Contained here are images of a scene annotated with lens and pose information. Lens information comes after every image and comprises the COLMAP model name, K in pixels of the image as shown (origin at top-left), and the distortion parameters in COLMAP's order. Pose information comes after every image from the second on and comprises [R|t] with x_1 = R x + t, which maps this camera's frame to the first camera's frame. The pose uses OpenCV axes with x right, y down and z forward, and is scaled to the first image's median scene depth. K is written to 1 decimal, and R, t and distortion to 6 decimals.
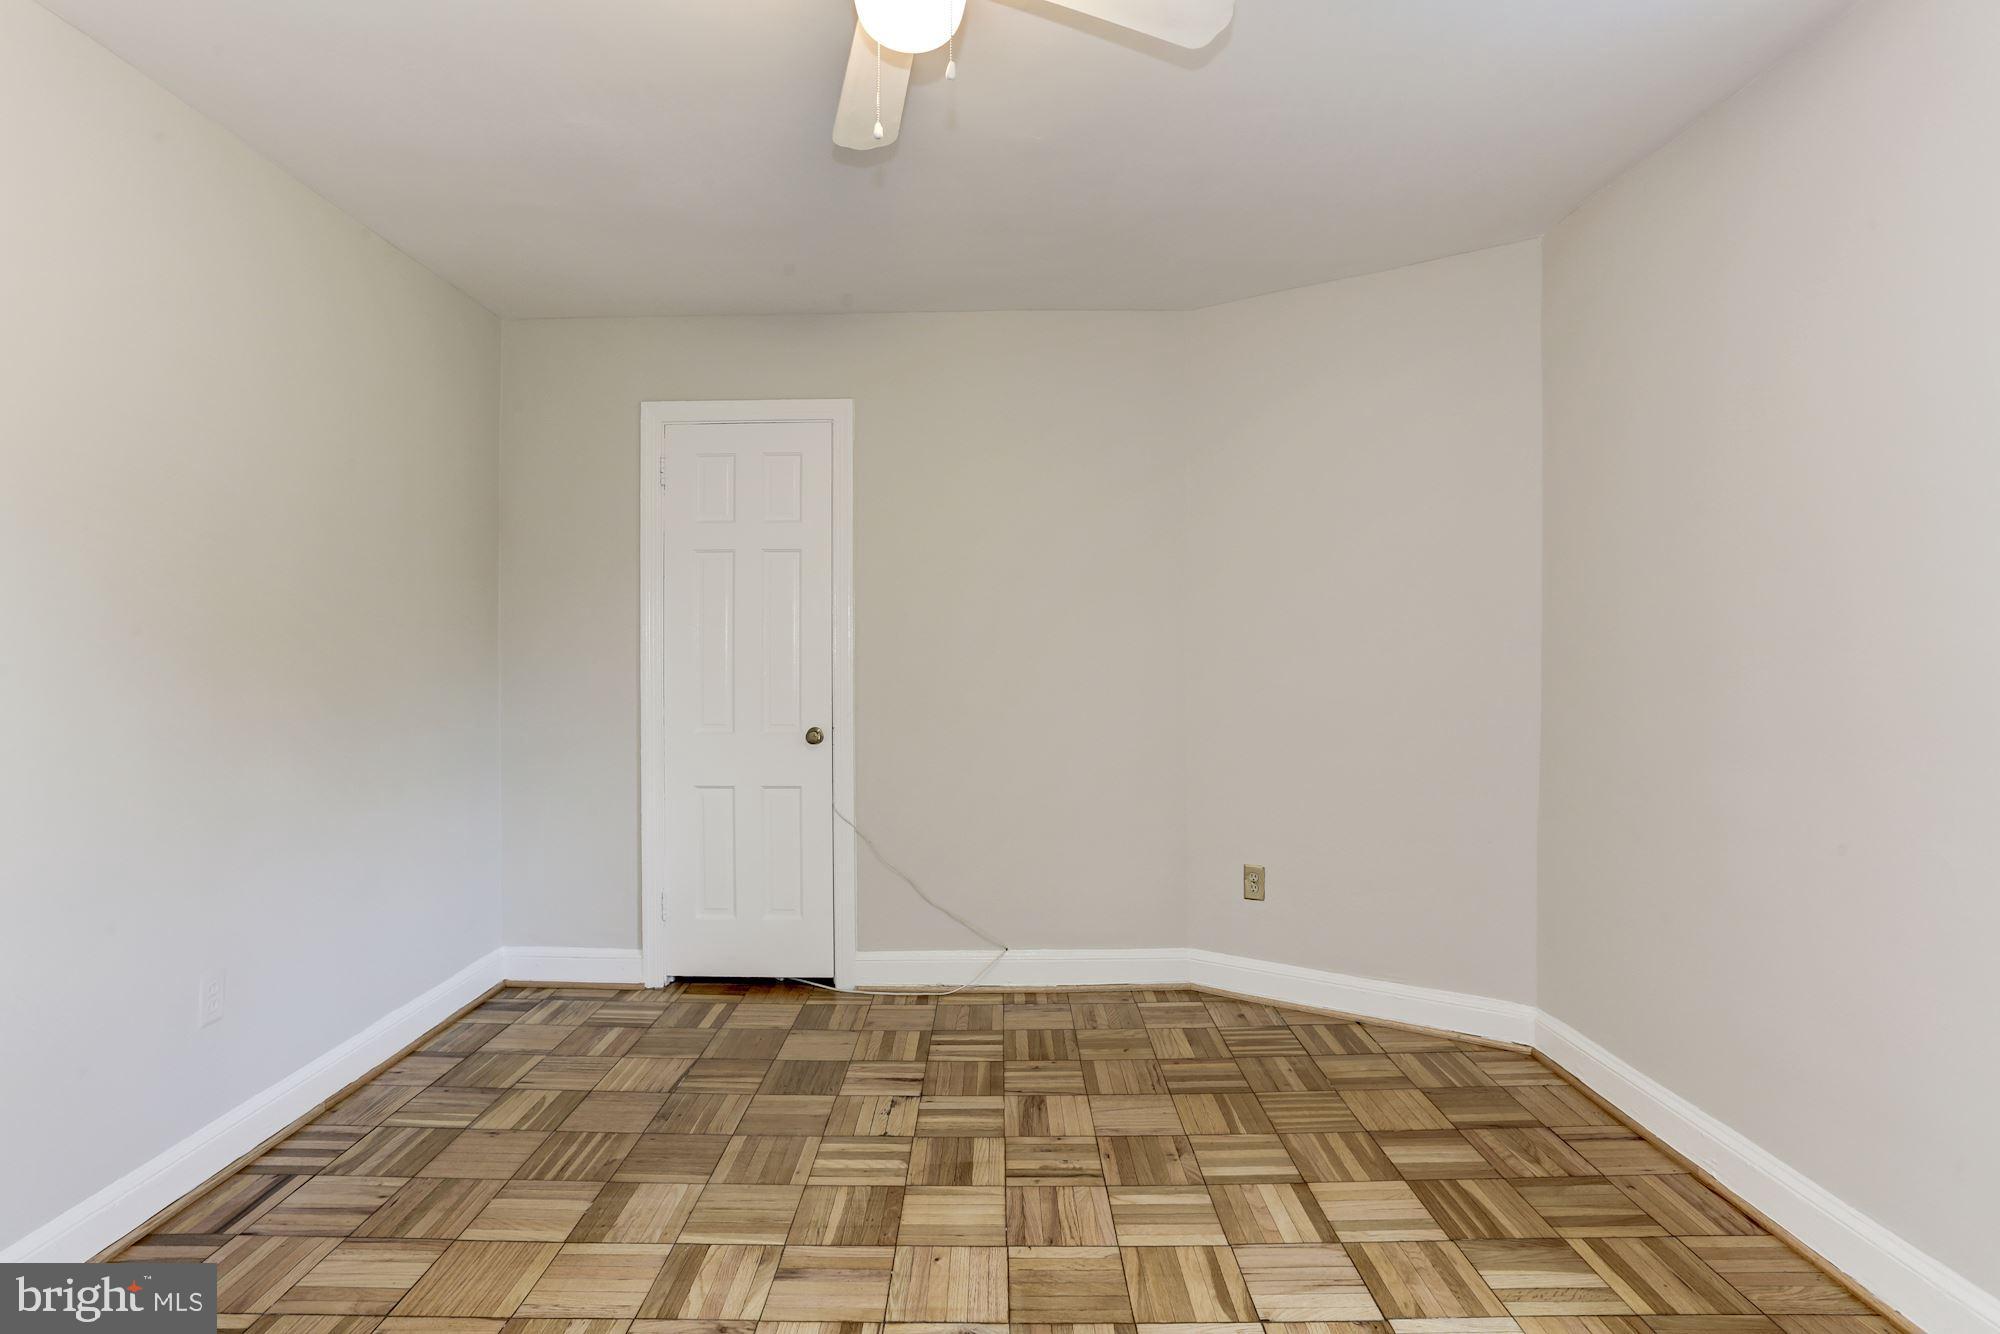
lens RADIAL K [[985.9, 0, 1000.0], [0, 985.9, 667.0], [0, 0, 1]] dist [-0.062058, 0.039995]
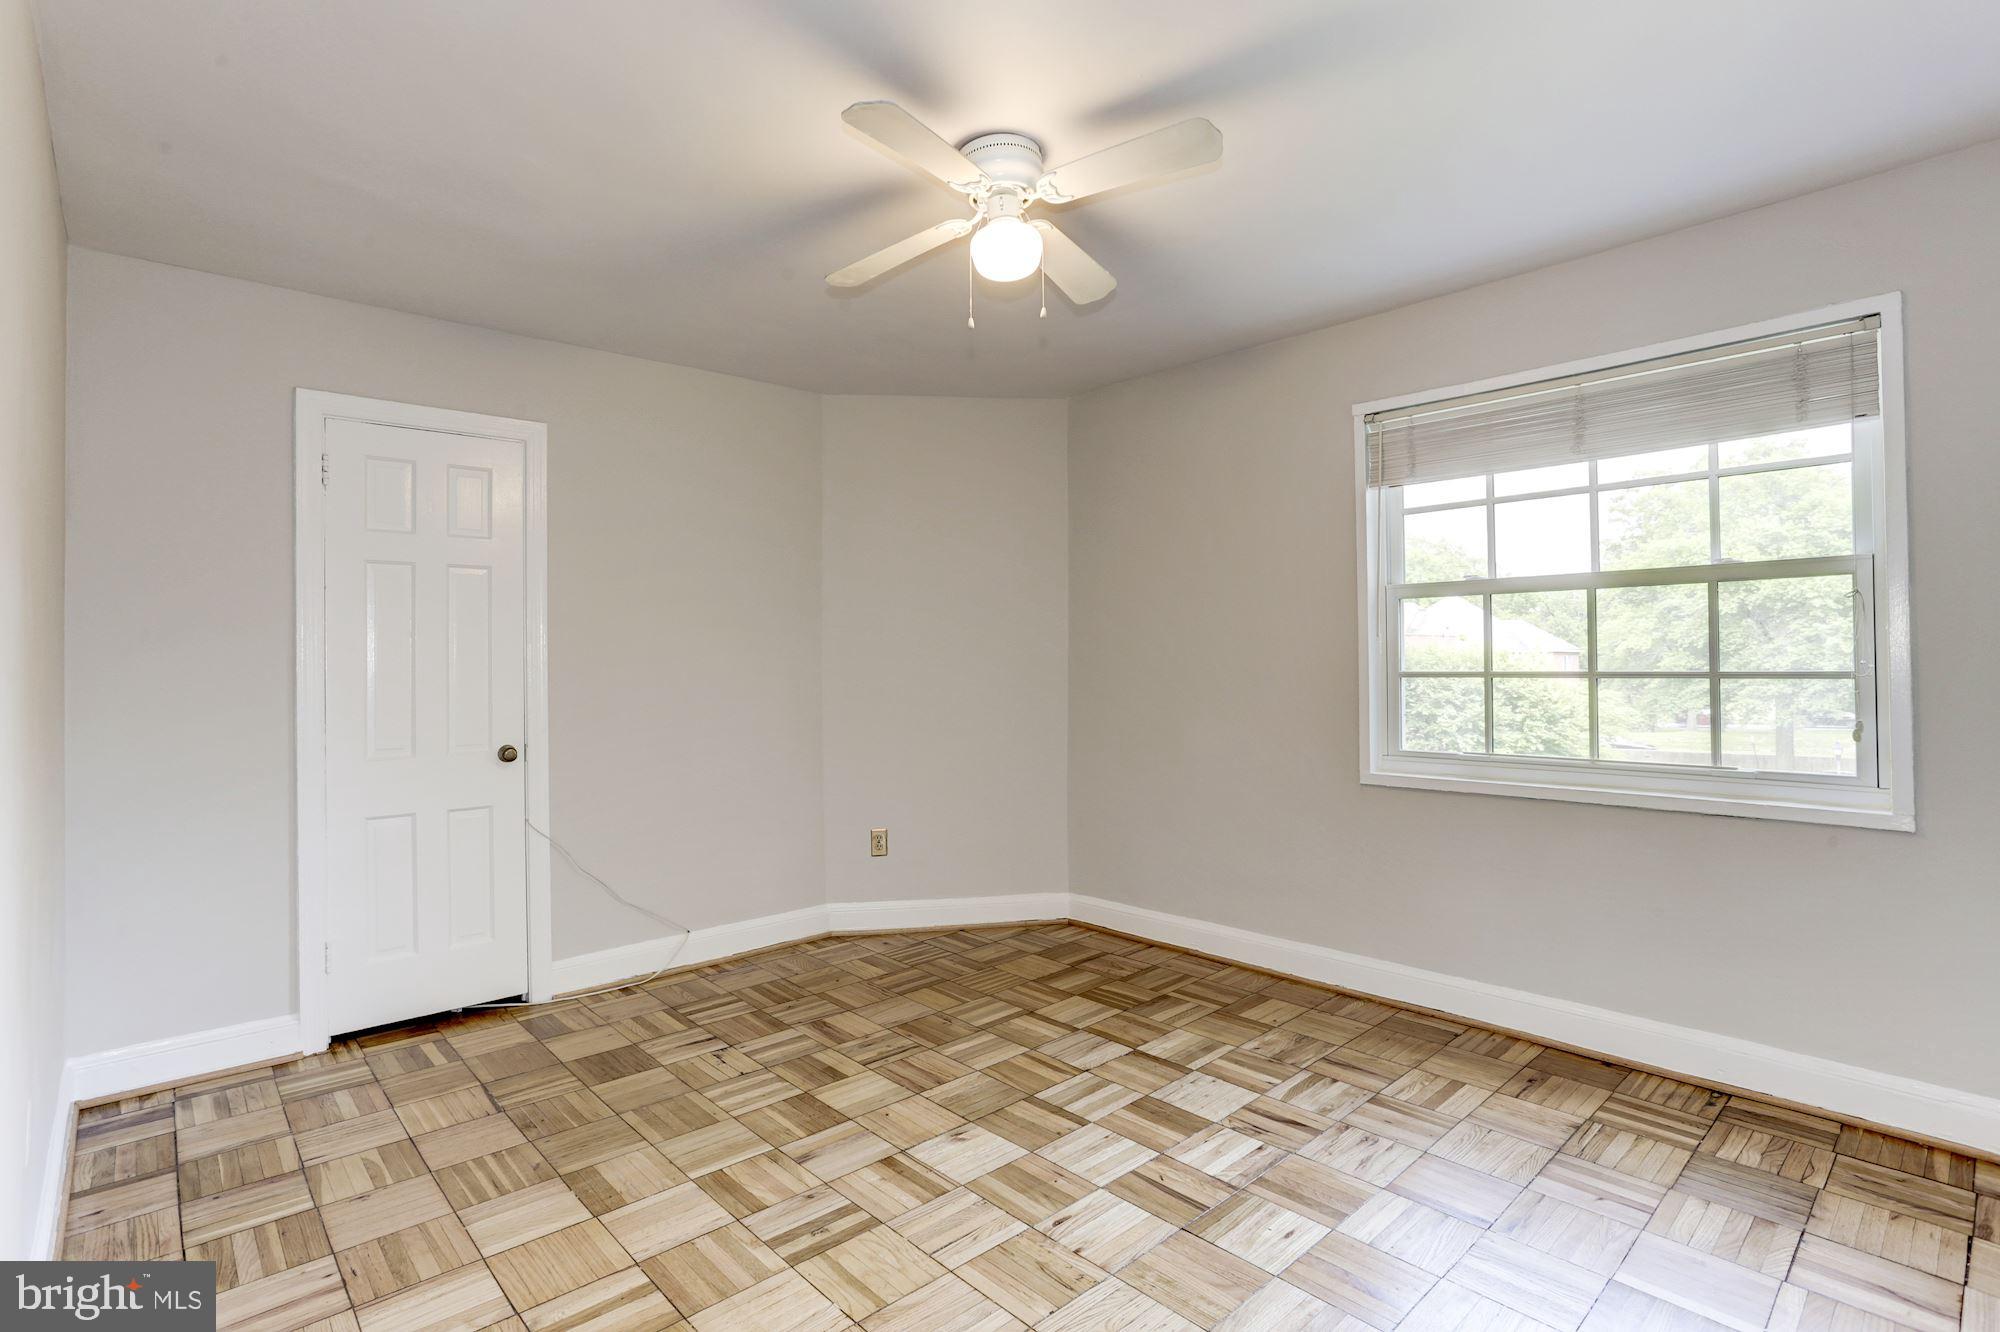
lens RADIAL K [[985.9, 0, 1000.0], [0, 985.9, 666.0], [0, 0, 1]] dist [-0.062058, 0.039995]
pose [[0.726503, -0.009578, 0.687097, -0.633301], [0.019013, 0.999800, -0.006166, -0.004289], [-0.686900, 0.017544, 0.726540, -0.080755]]
